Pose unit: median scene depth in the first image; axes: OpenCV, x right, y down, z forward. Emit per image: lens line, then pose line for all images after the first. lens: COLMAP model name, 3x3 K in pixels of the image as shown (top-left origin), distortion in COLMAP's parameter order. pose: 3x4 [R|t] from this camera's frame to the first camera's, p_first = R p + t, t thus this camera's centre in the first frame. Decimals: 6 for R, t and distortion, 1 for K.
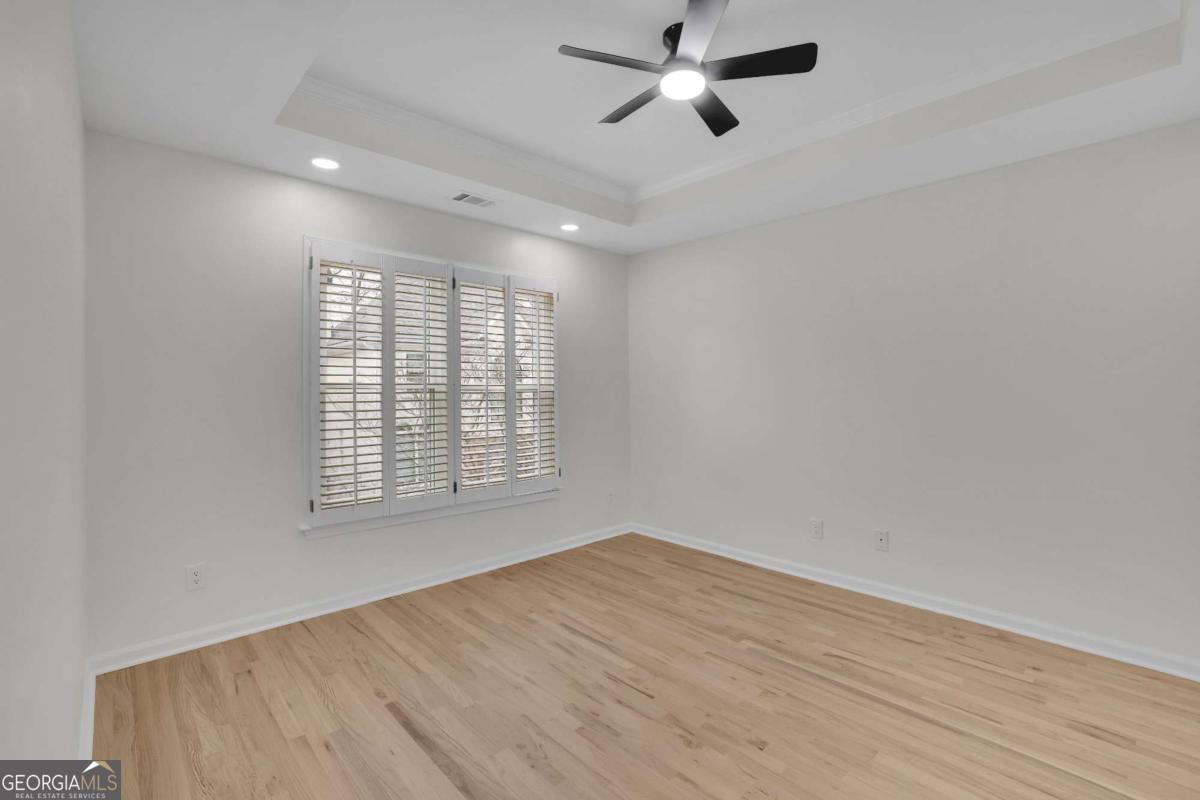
lens RADIAL K [[518.5, 0, 604.4], [0, 518.5, 396.1], [0, 0, 1]] dist [-0.041988, 0.017165]
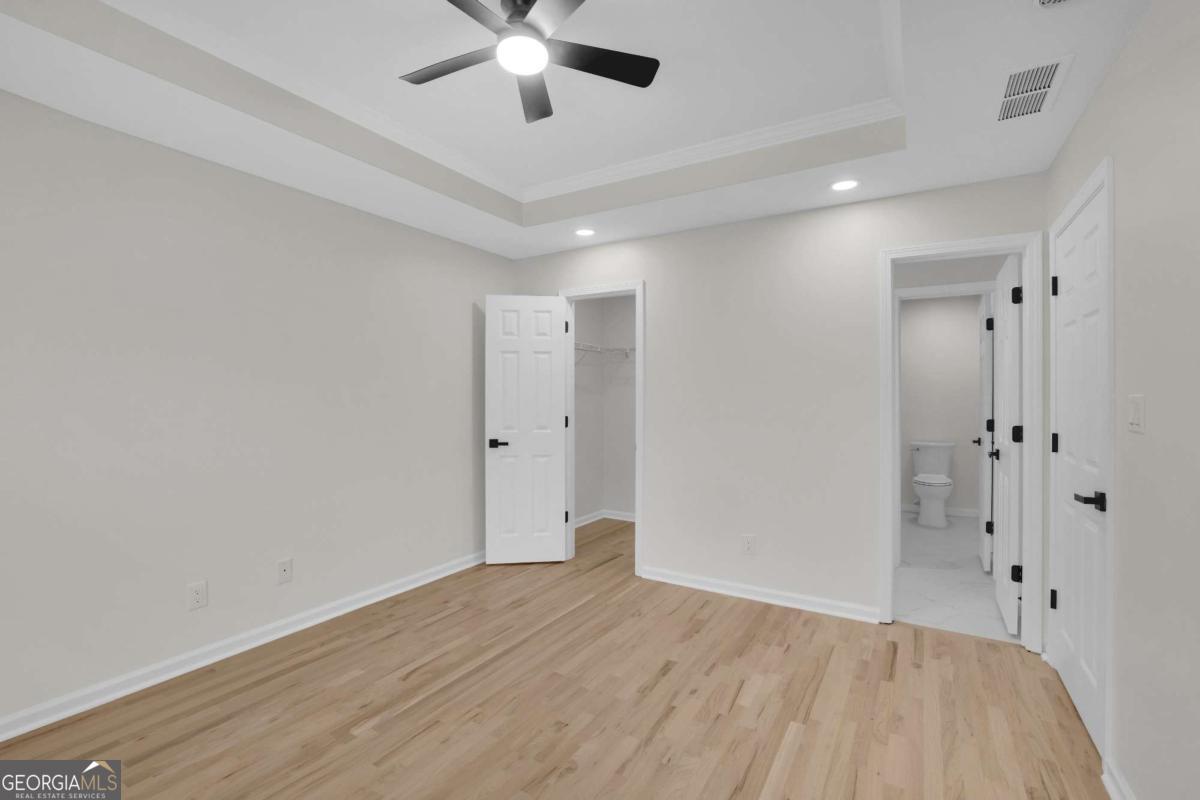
lens RADIAL K [[518.5, 0, 604.4], [0, 518.5, 396.1], [0, 0, 1]] dist [-0.041988, 0.017165]
pose [[-0.247898, 0.007587, 0.968756, -0.592212], [0.013458, 0.999900, -0.004387, -0.010725], [-0.968693, 0.011950, -0.247975, 0.886312]]
